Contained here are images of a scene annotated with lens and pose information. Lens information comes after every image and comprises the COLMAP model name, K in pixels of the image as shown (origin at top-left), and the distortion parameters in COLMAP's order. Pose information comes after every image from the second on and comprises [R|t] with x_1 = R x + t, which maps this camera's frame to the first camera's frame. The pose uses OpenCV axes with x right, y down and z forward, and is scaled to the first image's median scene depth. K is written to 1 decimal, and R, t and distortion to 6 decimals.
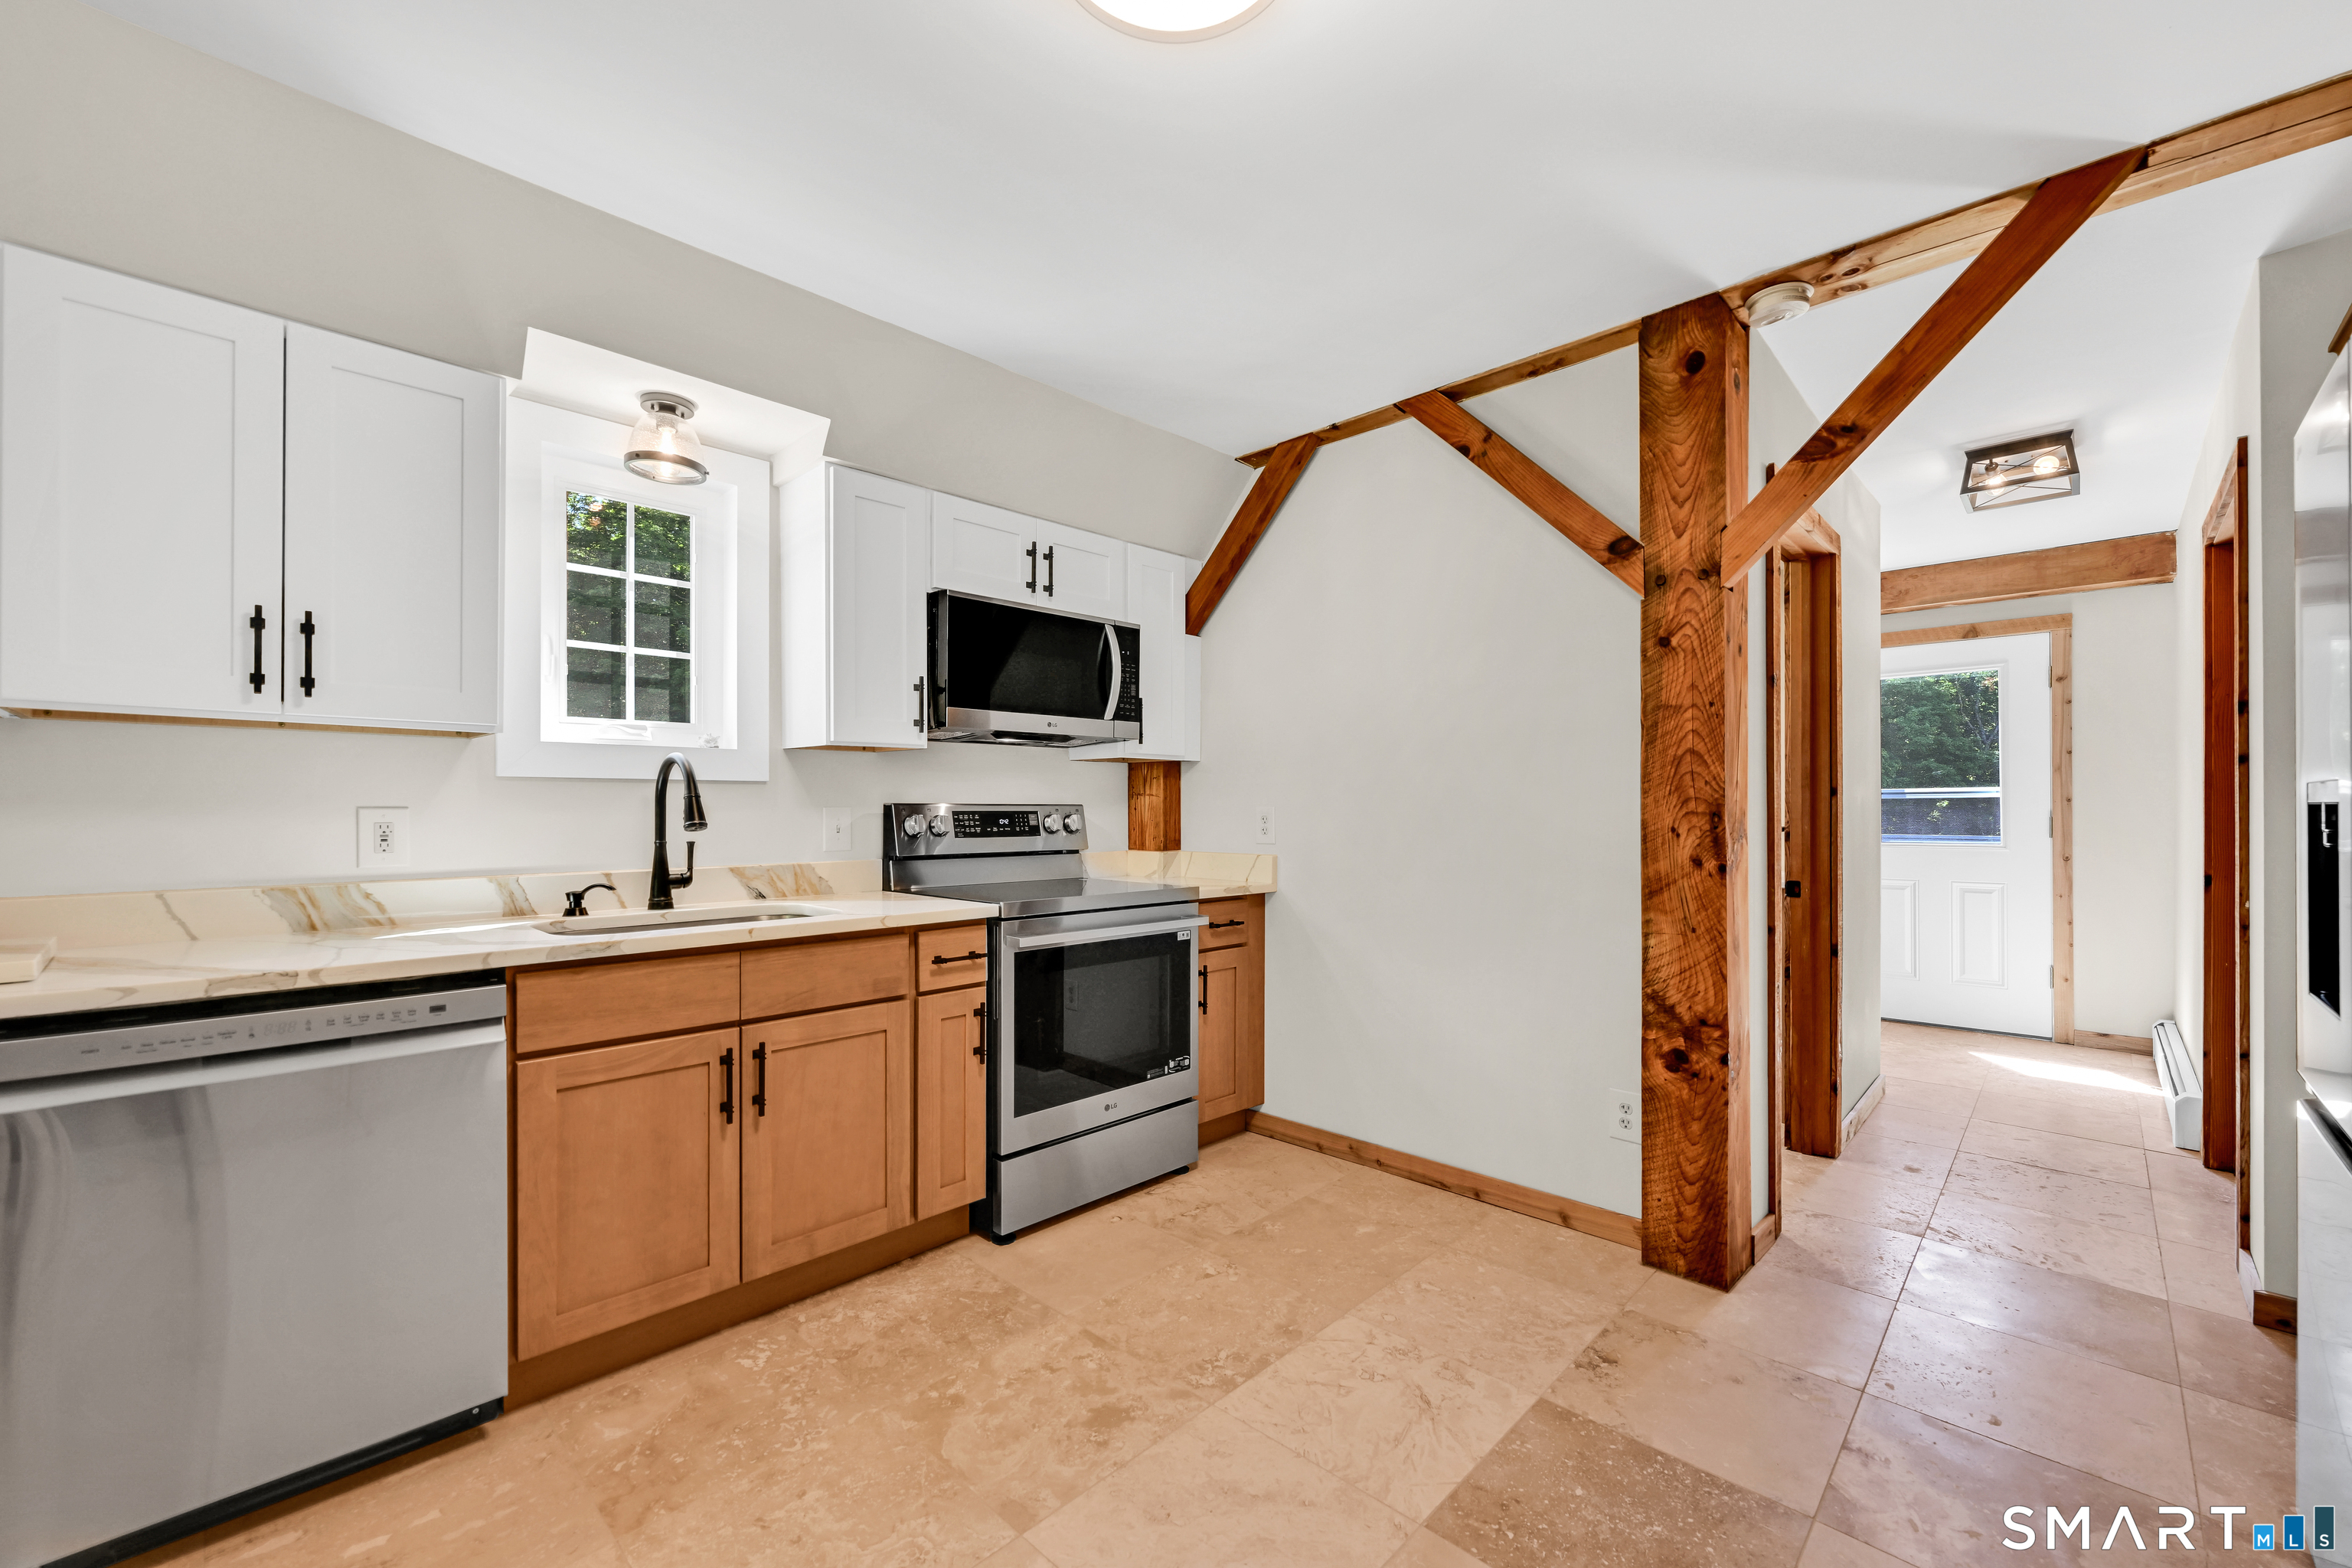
lens RADIAL K [[943.1, 0, 1192.9], [0, 943.1, 805.0], [0, 0, 1]] dist [0.000338, -0.000033]
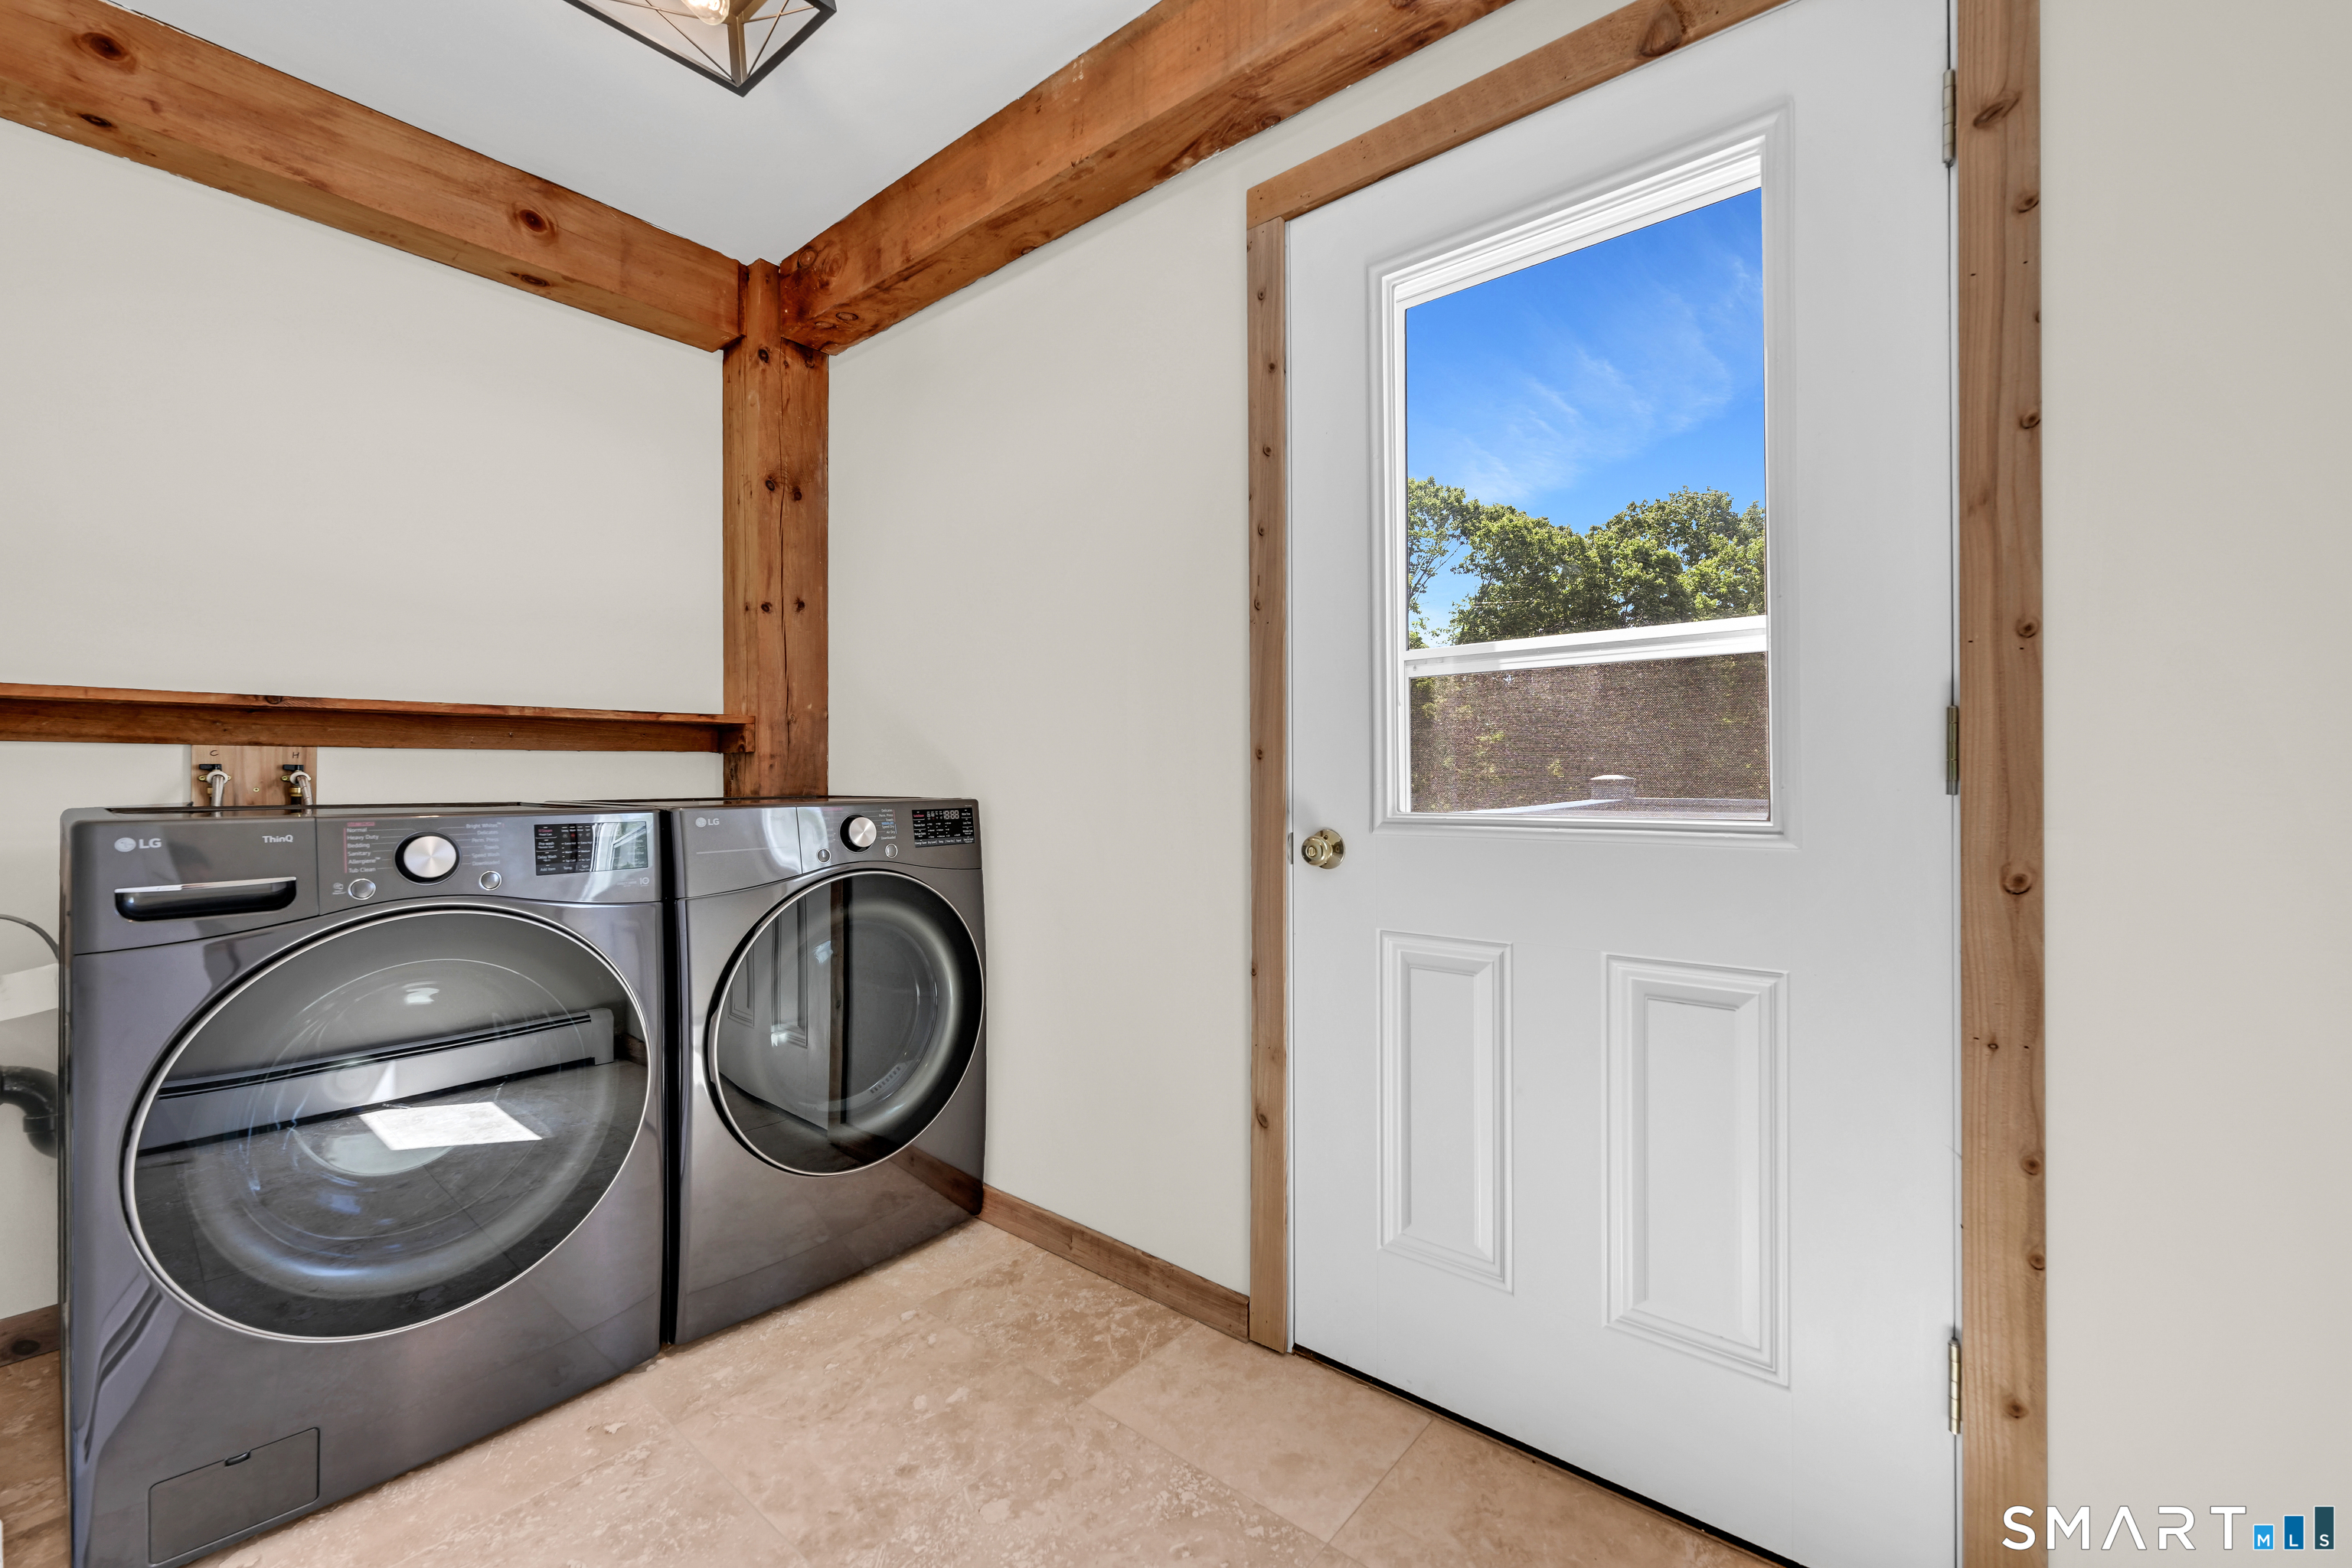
lens RADIAL K [[1006.6, 0, 1176.0], [0, 1006.6, 784.0], [0, 0, 1]] dist [-0.000993, -0.000086]
pose [[0.998062, 0.000273, 0.062225, 0.217409], [-0.000367, 0.999999, 0.001493, 0.009534], [-0.062225, -0.001513, 0.998061, 0.236401]]
